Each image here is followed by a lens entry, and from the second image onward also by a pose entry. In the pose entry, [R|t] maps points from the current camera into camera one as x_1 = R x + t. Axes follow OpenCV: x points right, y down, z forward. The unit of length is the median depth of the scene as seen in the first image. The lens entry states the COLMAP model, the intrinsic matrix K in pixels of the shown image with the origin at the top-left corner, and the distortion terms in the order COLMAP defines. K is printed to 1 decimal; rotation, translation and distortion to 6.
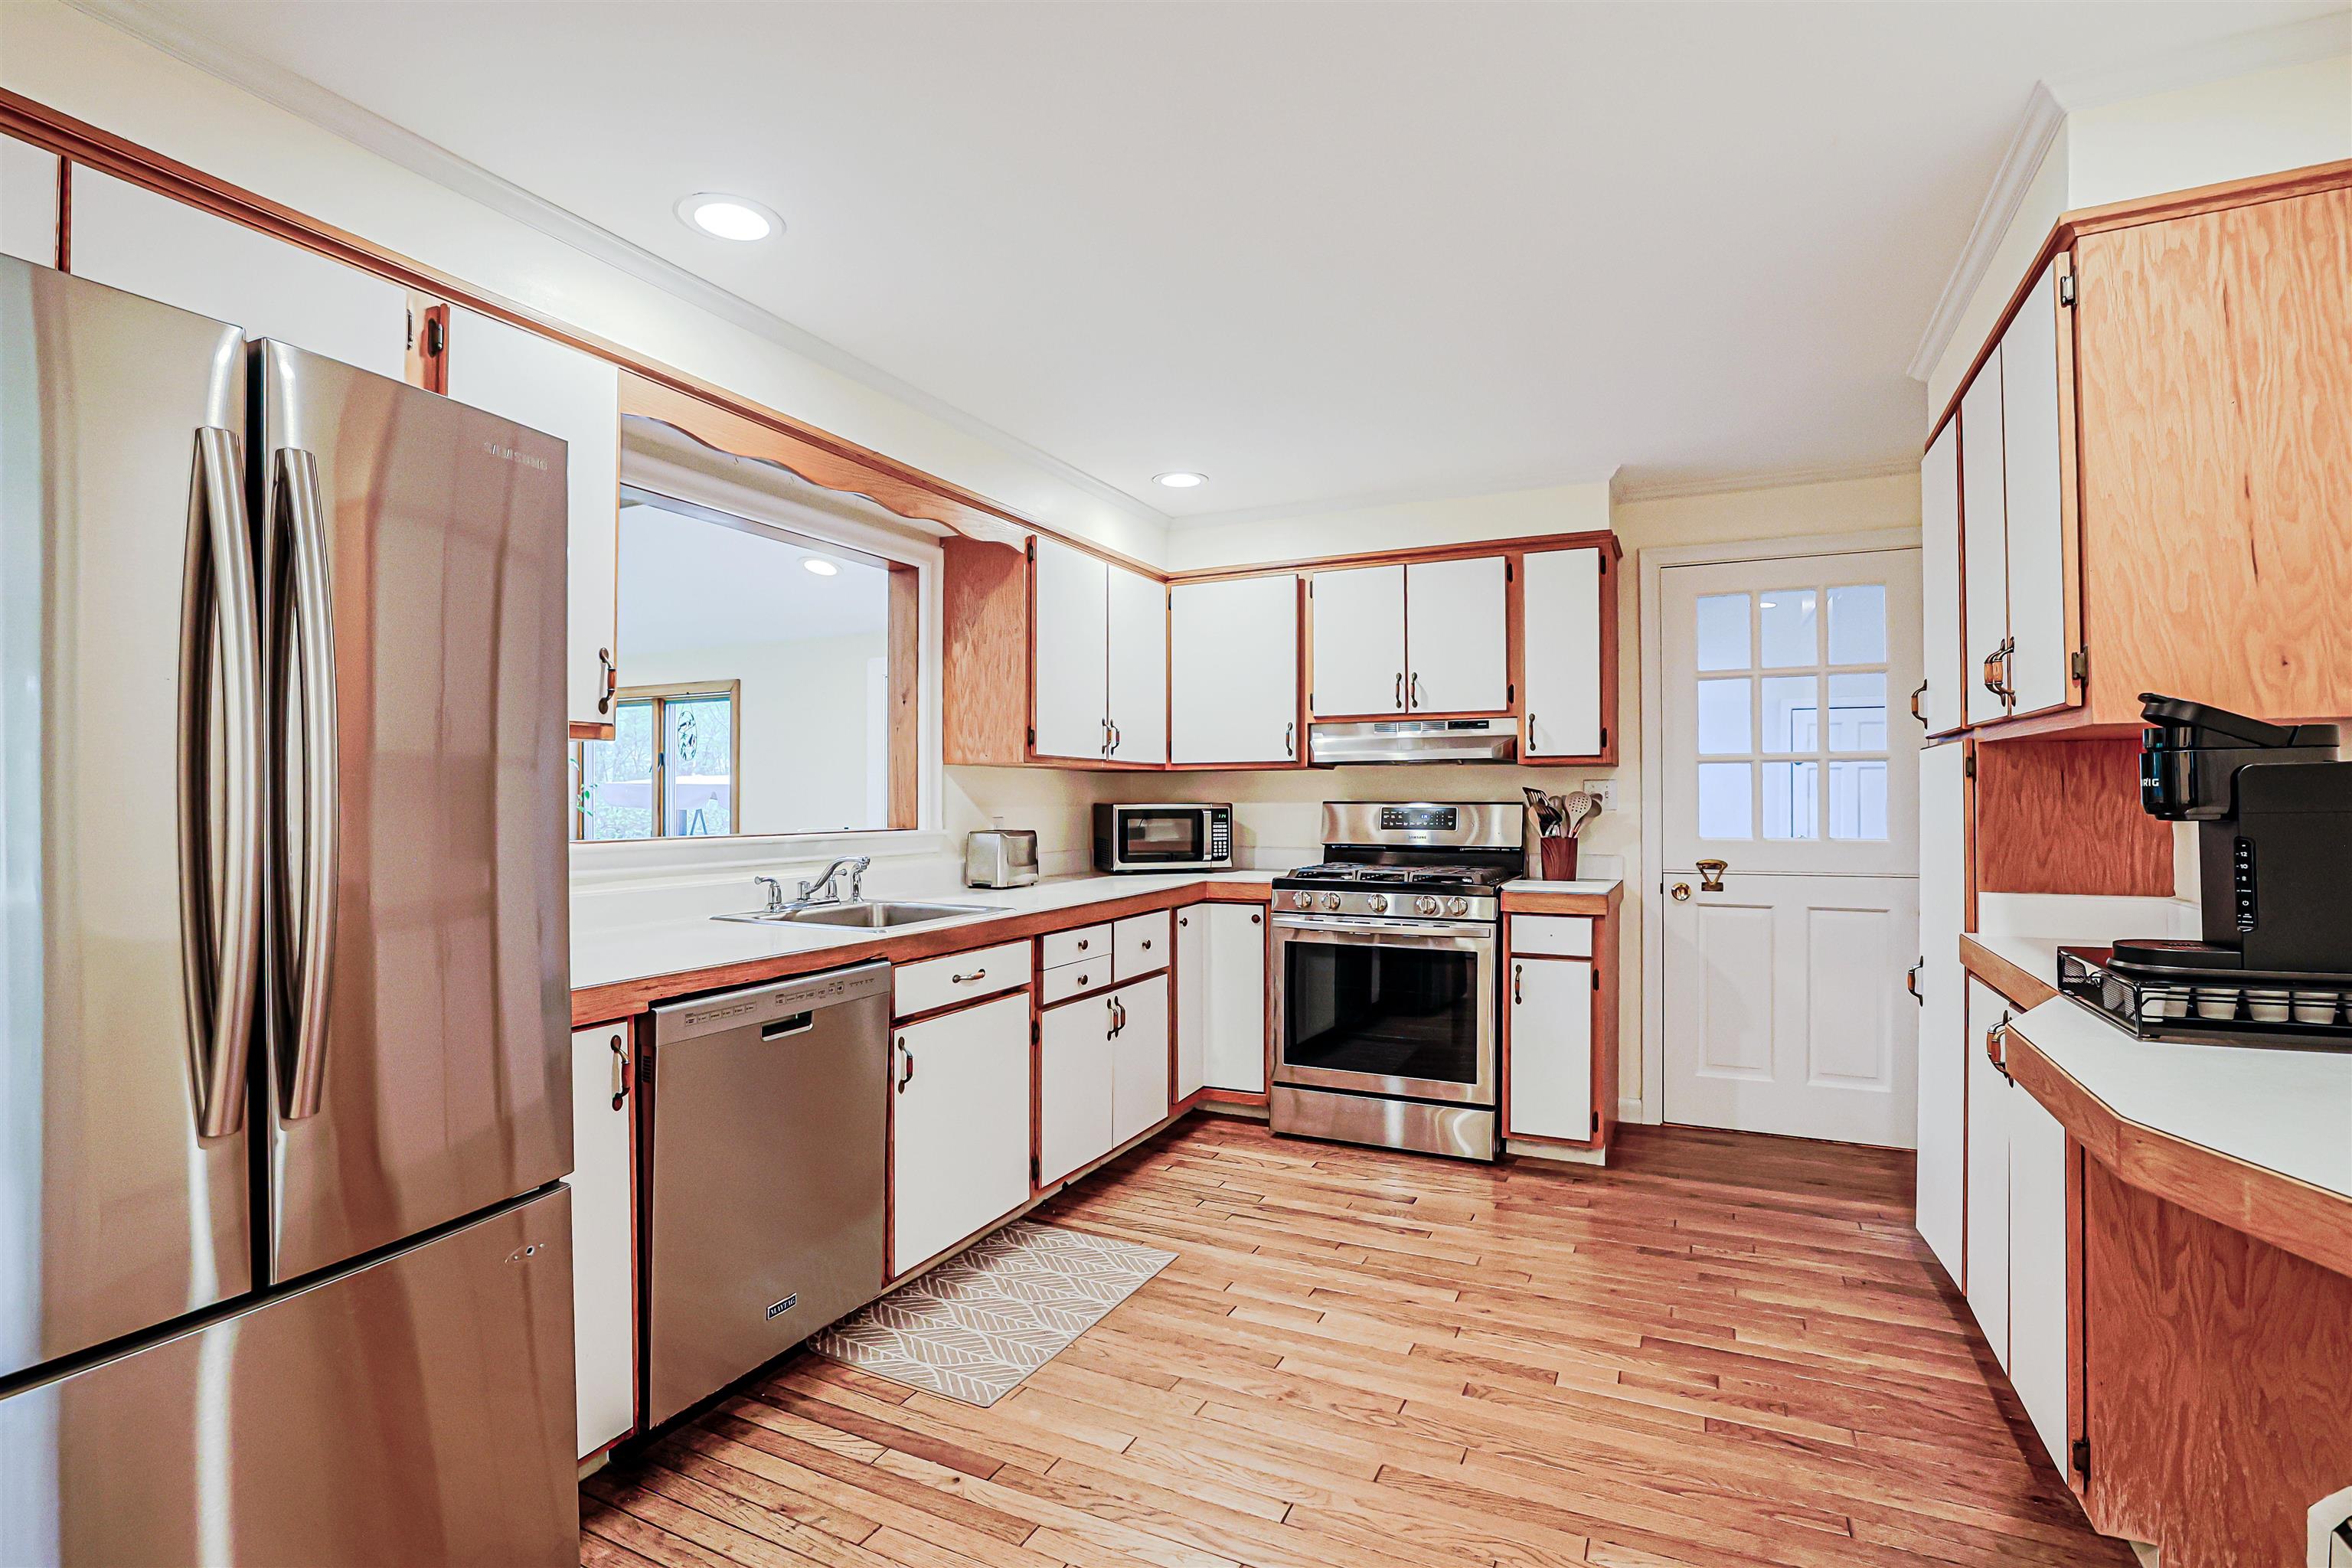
lens RADIAL K [[1118.7, 0, 1176.5], [0, 1118.7, 789.1], [0, 0, 1]] dist [-0.044625, 0.012522]
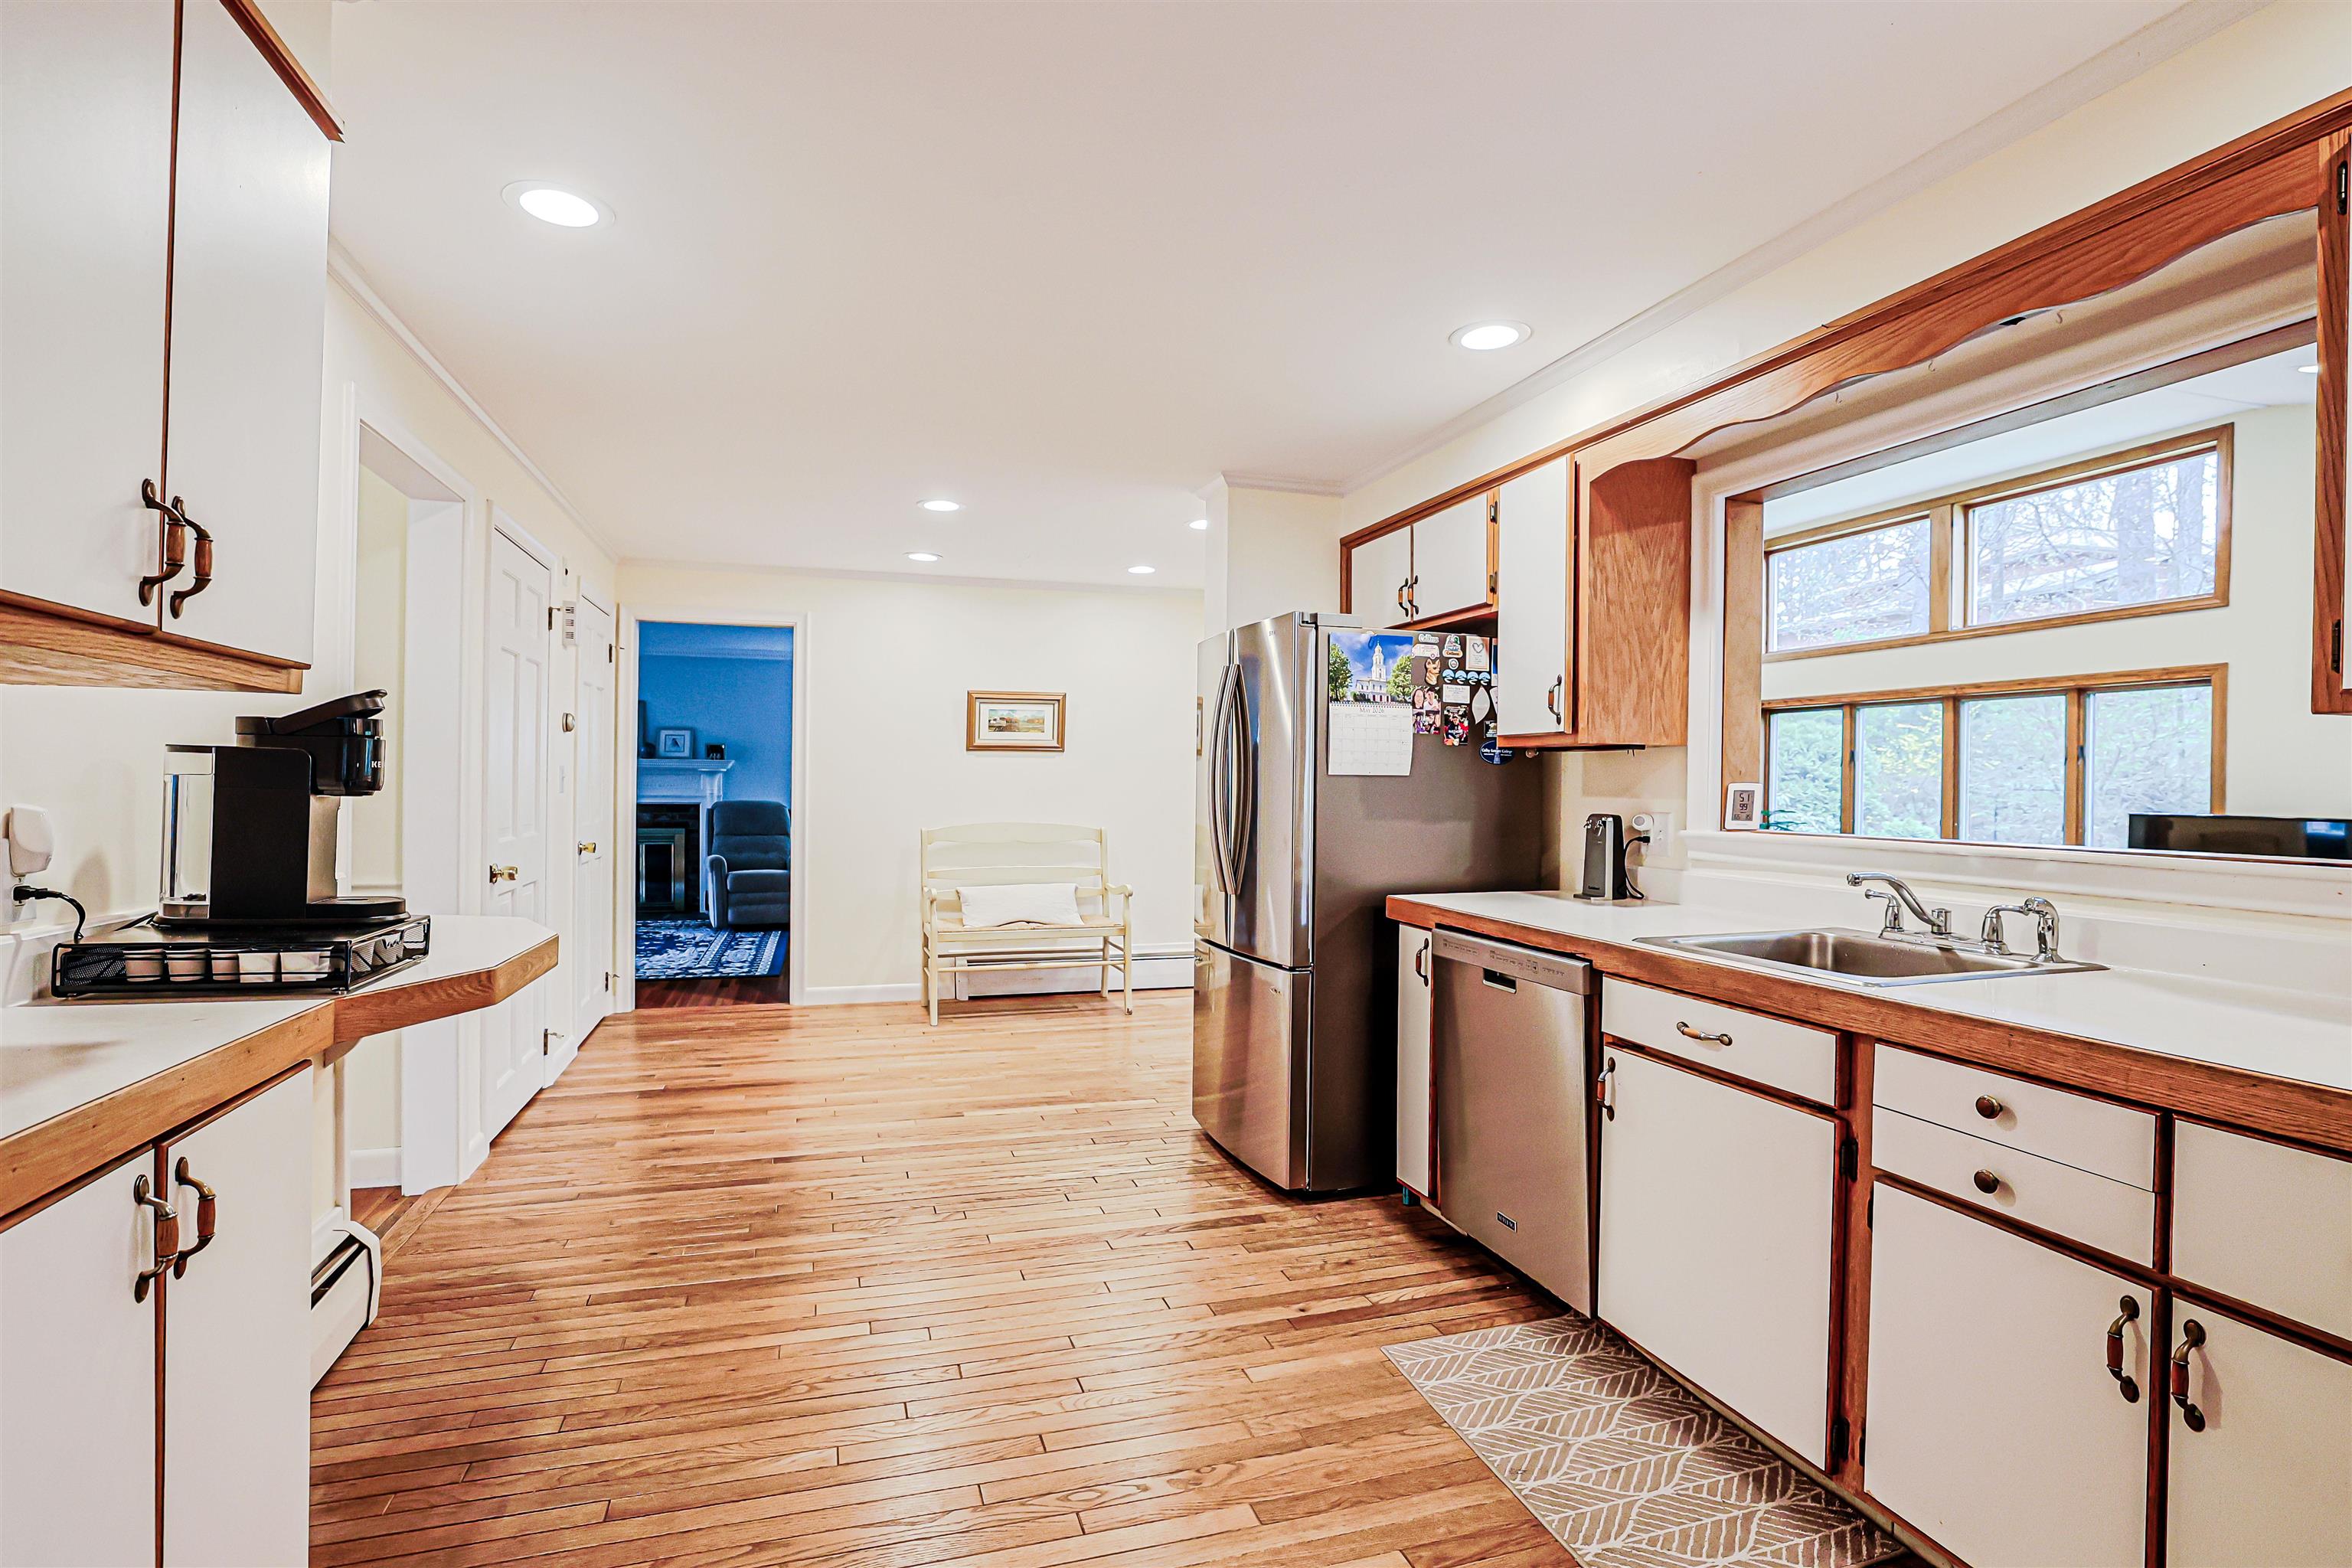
lens RADIAL K [[1118.7, 0, 1177.8], [0, 1118.7, 786.2], [0, 0, 1]] dist [-0.044625, 0.012522]
pose [[-0.730909, -0.008549, -0.682421, 0.509790], [-0.008561, 0.999958, -0.003358, 0.009748], [0.682421, 0.003388, -0.730951, 1.173262]]
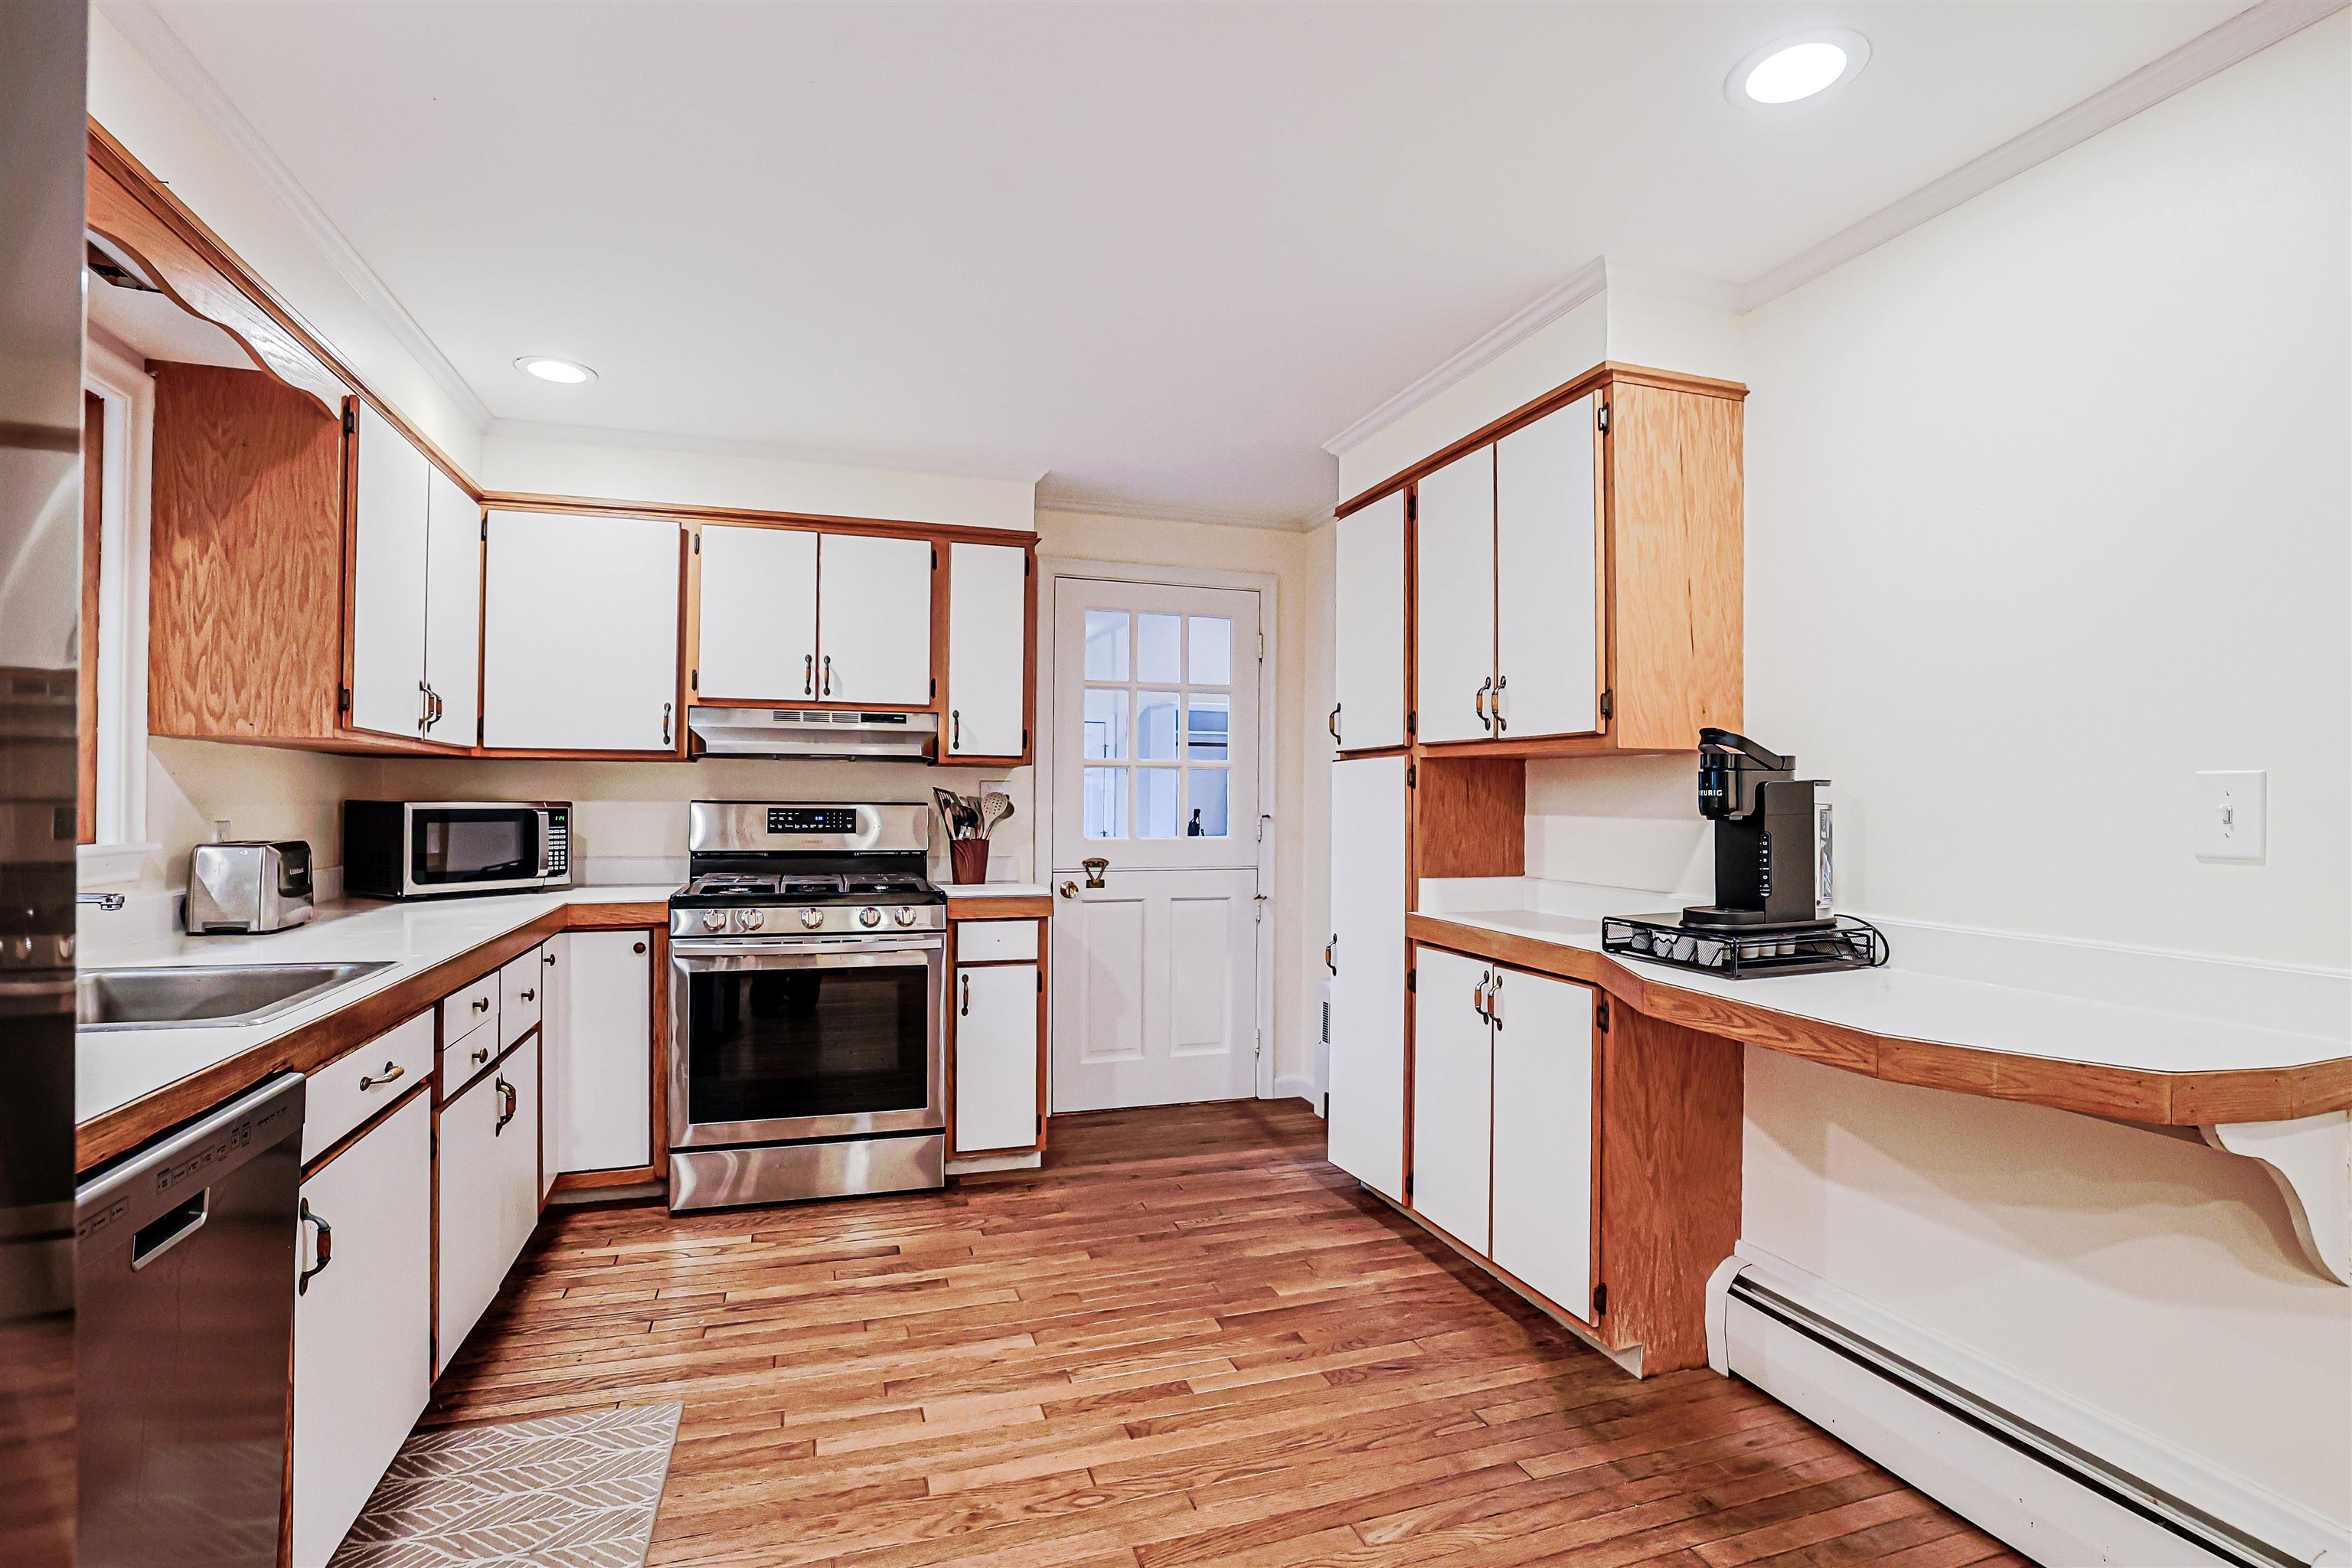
lens RADIAL K [[1118.7, 0, 1191.9], [0, 1118.7, 790.4], [0, 0, 1]] dist [-0.044625, 0.012522]
pose [[0.708529, 0.013904, 0.705544, -0.268839], [-0.014319, 0.999883, -0.005325, 0.003736], [-0.705536, -0.006330, 0.708646, 0.221832]]
